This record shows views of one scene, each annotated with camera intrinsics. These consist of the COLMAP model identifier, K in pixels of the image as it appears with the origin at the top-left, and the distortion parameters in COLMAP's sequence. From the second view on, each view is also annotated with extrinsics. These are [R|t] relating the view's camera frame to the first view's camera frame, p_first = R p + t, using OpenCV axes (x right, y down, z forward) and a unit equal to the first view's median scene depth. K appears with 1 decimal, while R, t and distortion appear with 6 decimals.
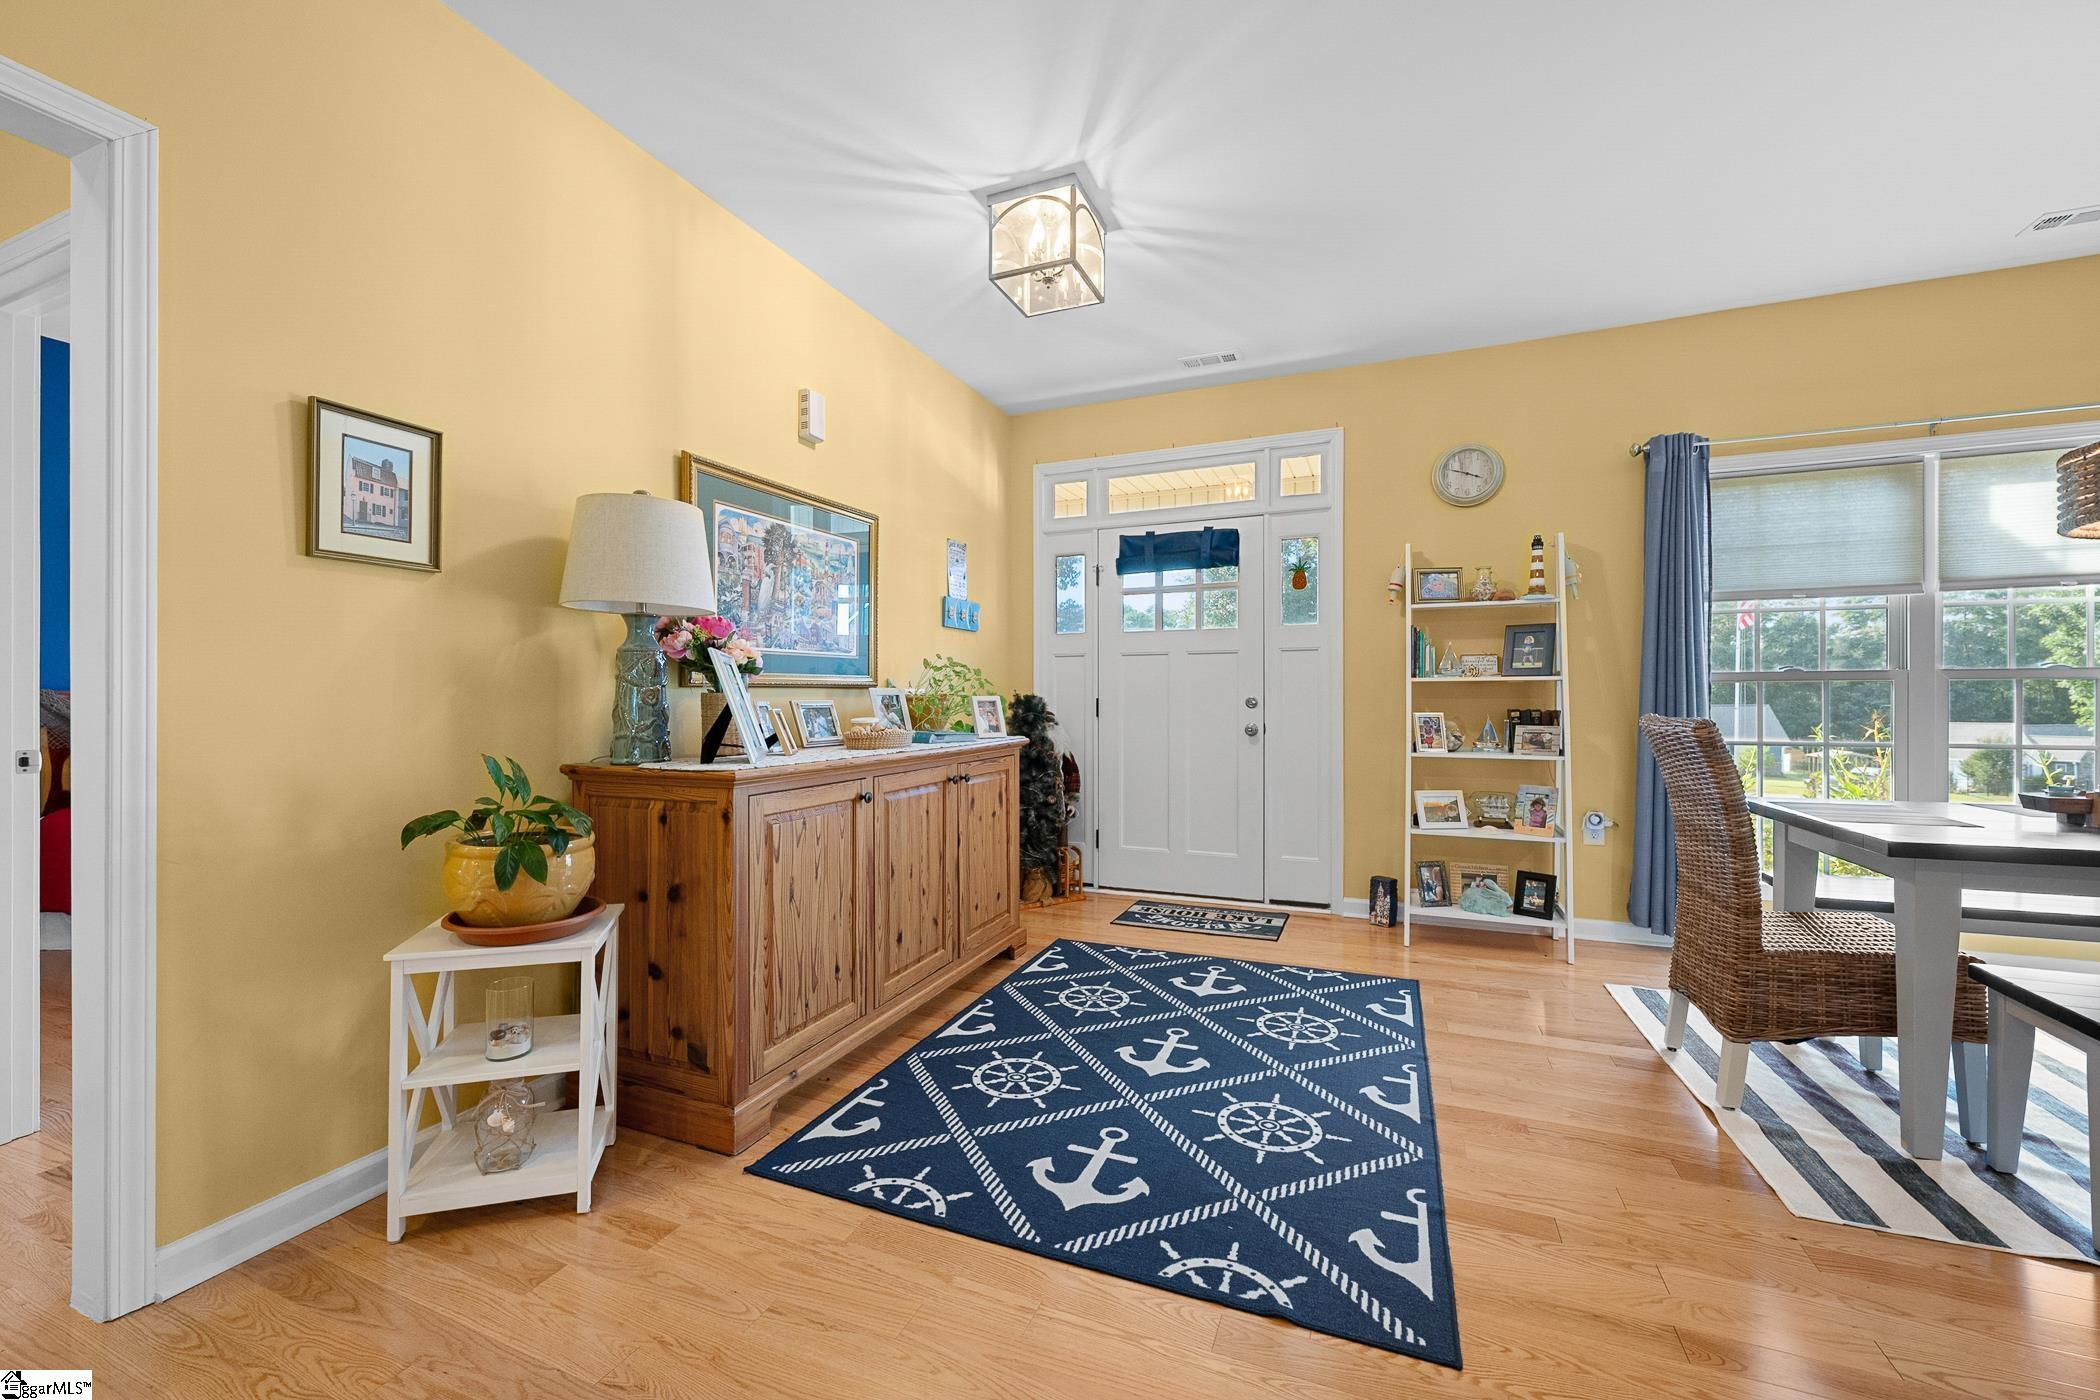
lens RADIAL K [[832.5, 0, 1046.2], [0, 832.5, 698.0], [0, 0, 1]] dist [-0.000743, 0.001117]
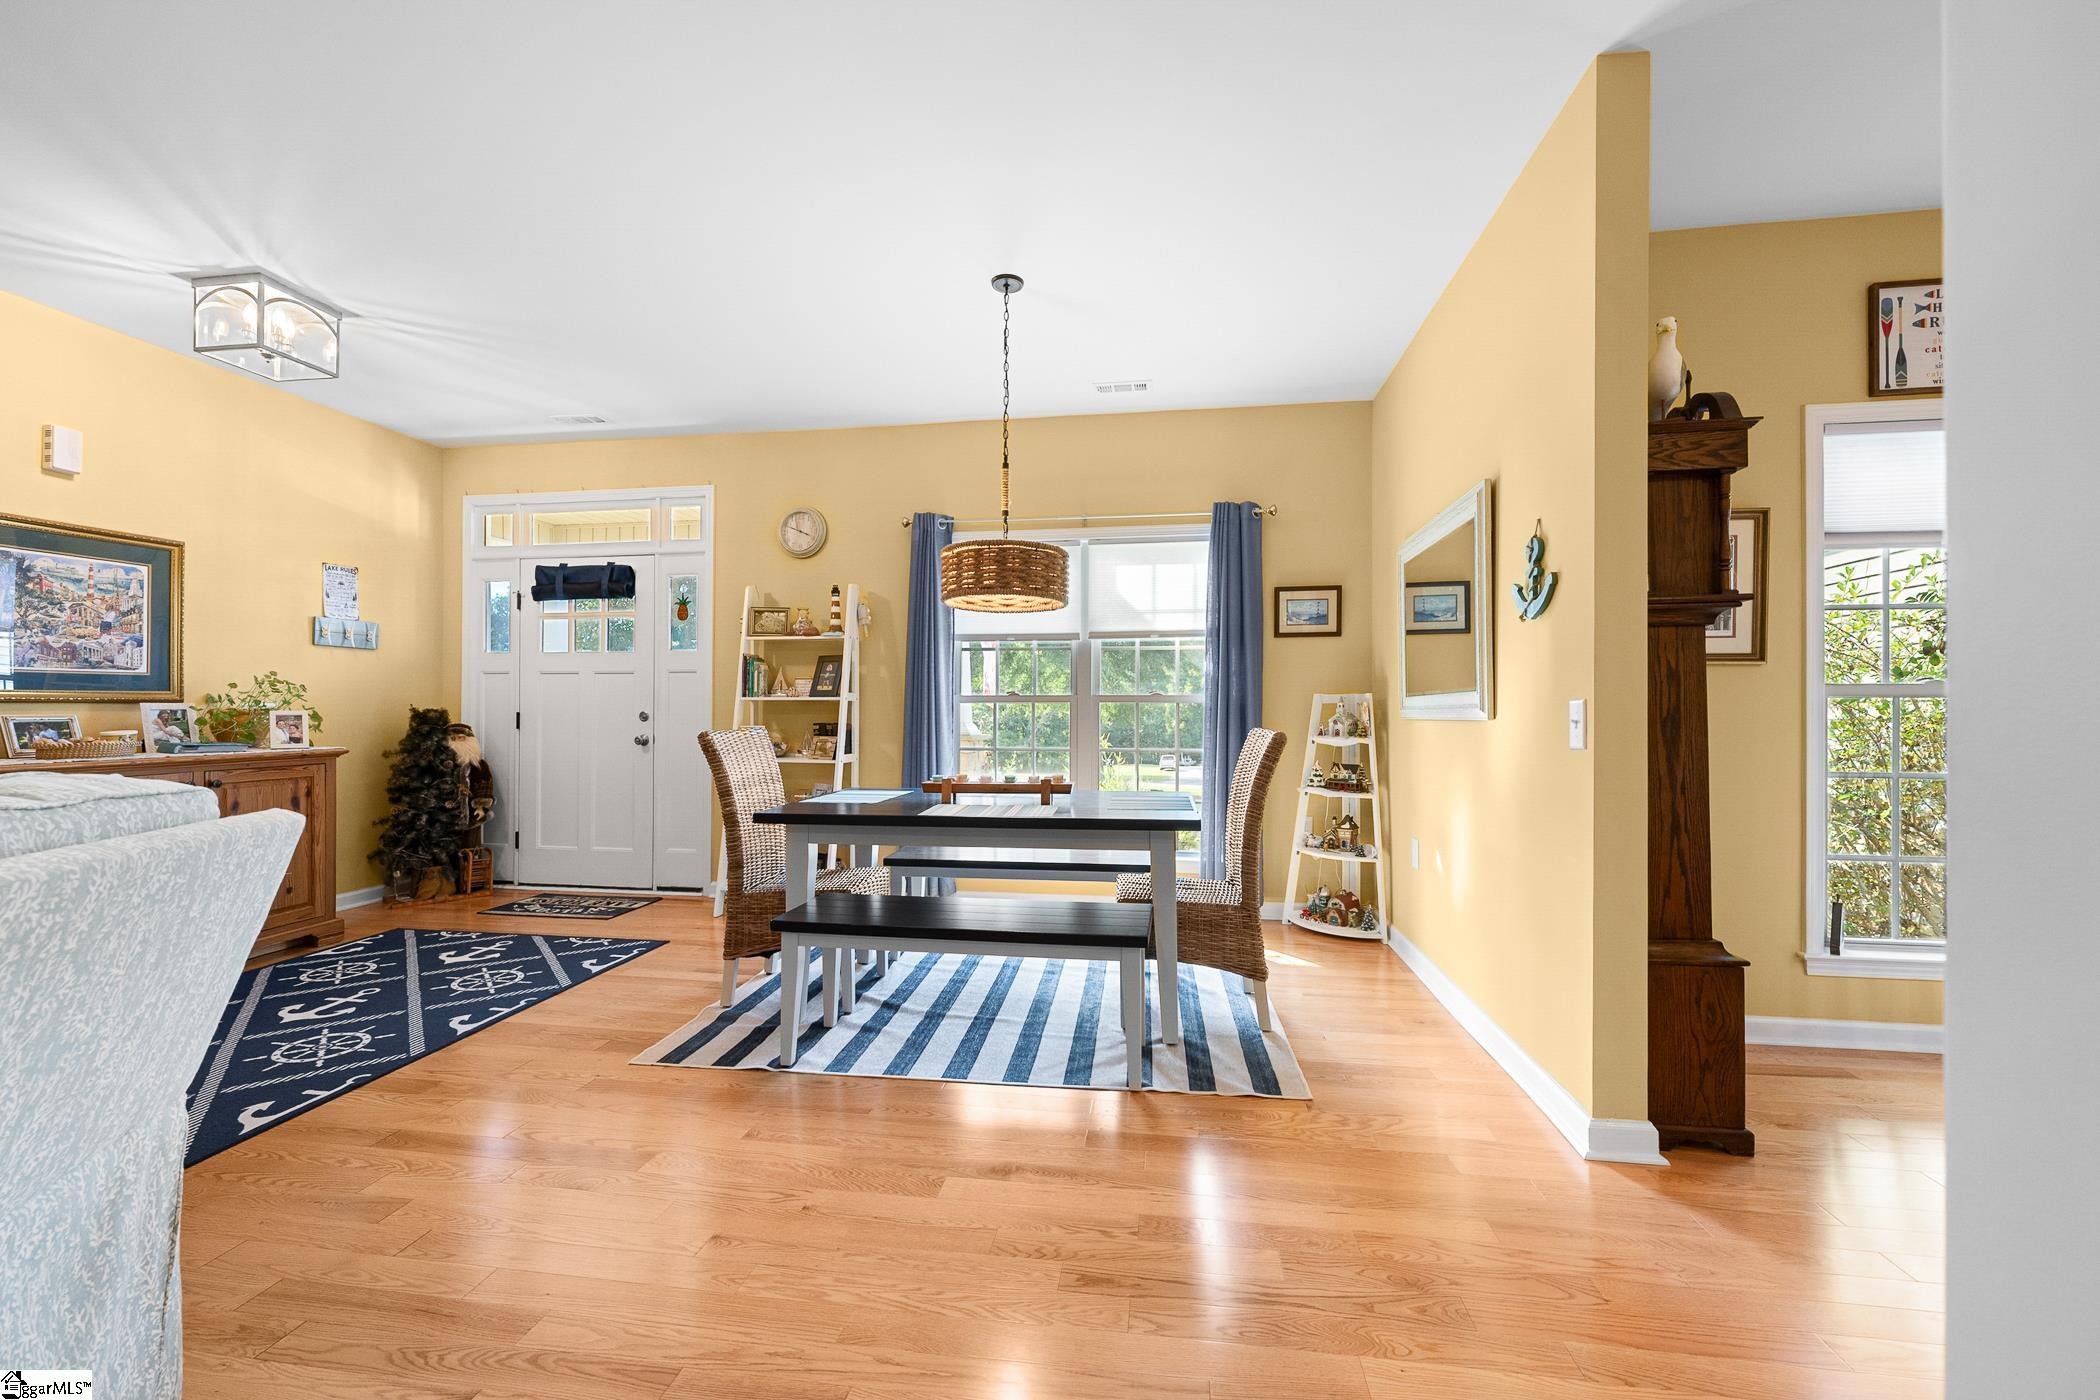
lens RADIAL K [[832.5, 0, 1038.6], [0, 832.5, 705.7], [0, 0, 1]] dist [-0.000743, 0.001117]
pose [[0.970900, 0.006304, 0.239402, 0.568005], [-0.005696, 0.999979, -0.003228, -0.010208], [-0.239417, 0.001771, 0.970915, -0.286671]]
